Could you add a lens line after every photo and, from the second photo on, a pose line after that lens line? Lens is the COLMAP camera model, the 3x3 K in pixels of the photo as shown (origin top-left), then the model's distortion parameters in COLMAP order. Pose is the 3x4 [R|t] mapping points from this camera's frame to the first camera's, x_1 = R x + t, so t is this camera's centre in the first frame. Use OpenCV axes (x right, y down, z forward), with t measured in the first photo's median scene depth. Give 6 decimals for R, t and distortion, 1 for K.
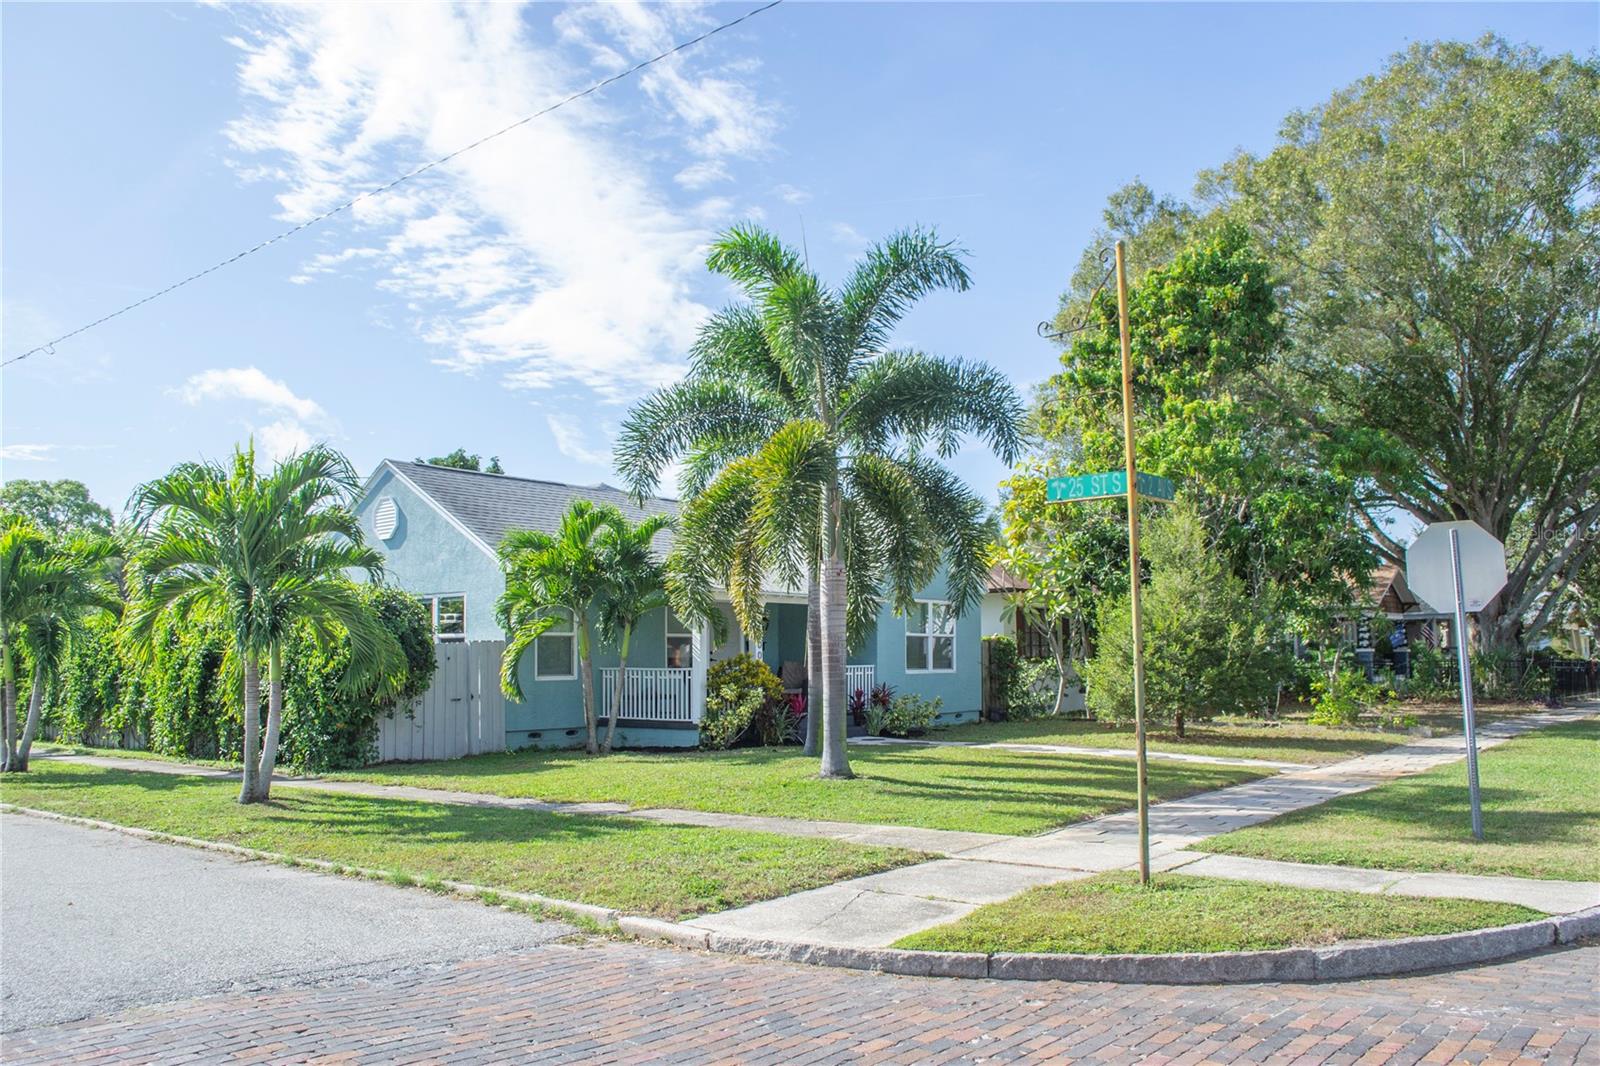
lens RADIAL K [[1289.2, 0, 797.1], [0, 1289.2, 531.4], [0, 0, 1]] dist [-0.103372, 0.029068]
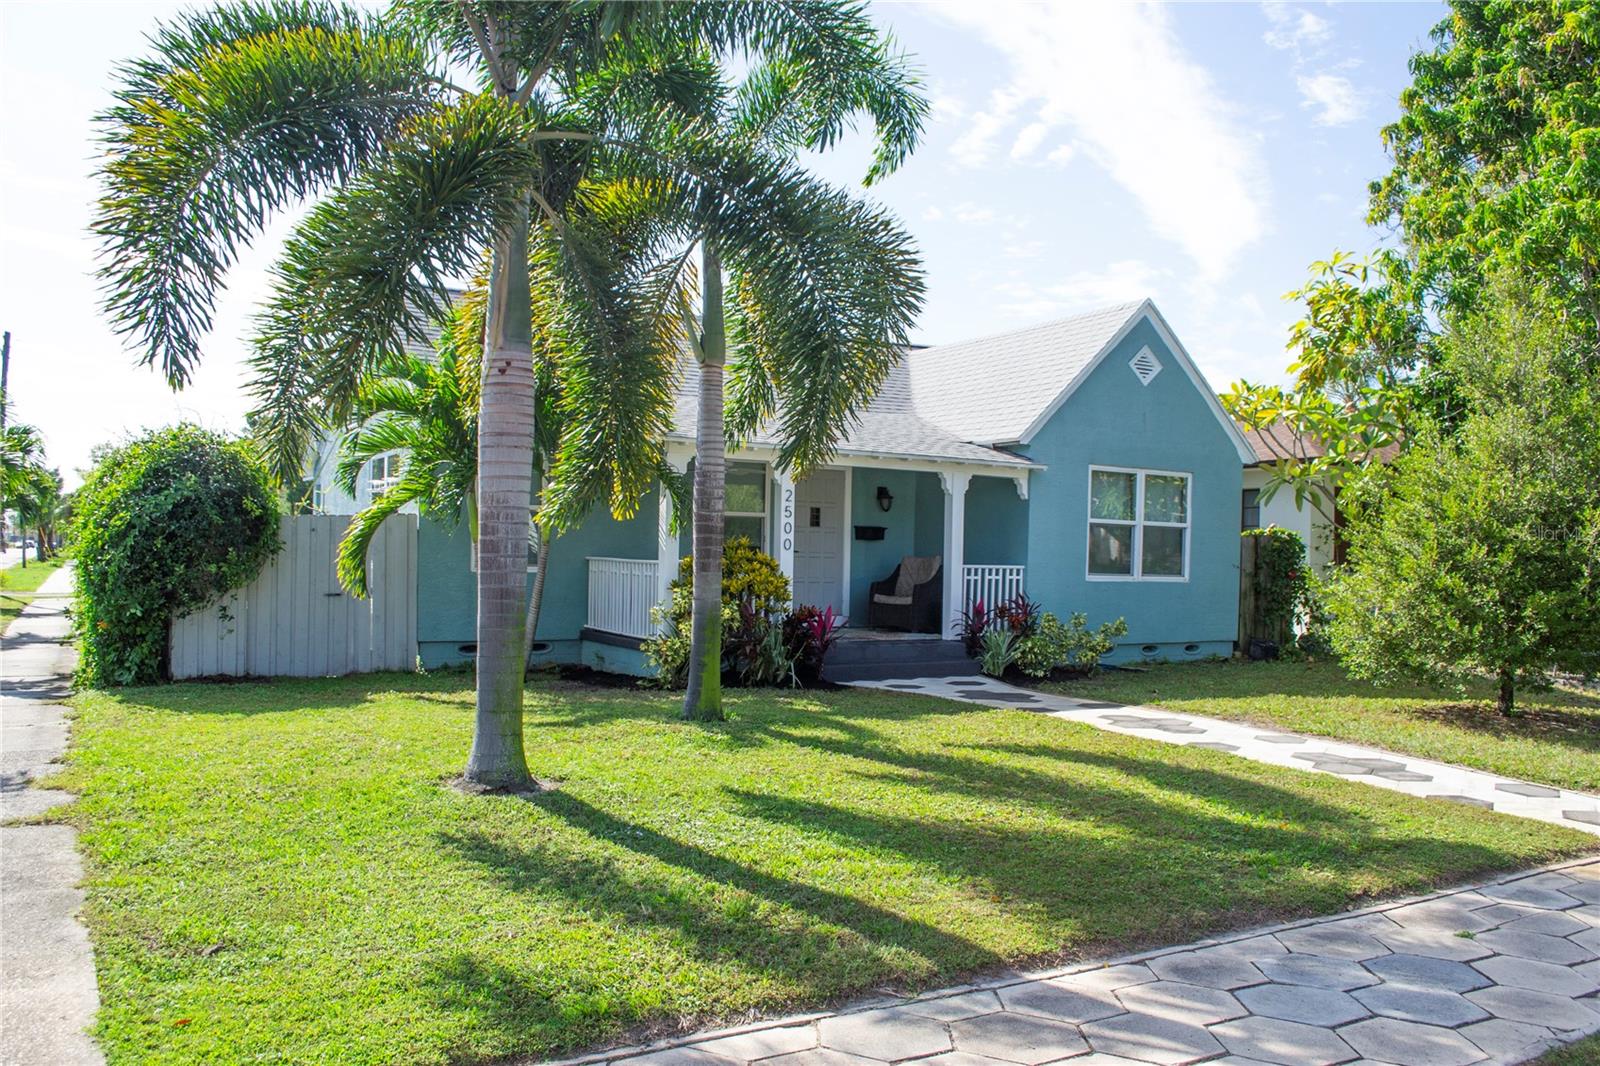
lens RADIAL K [[1289.2, 0, 802.0], [0, 1289.2, 538.0], [0, 0, 1]] dist [-0.103372, 0.029068]
pose [[0.927394, 0.023775, -0.373331, 0.199256], [0.008329, 0.996419, 0.084145, 0.033896], [0.373994, -0.081144, 0.923874, 0.356017]]
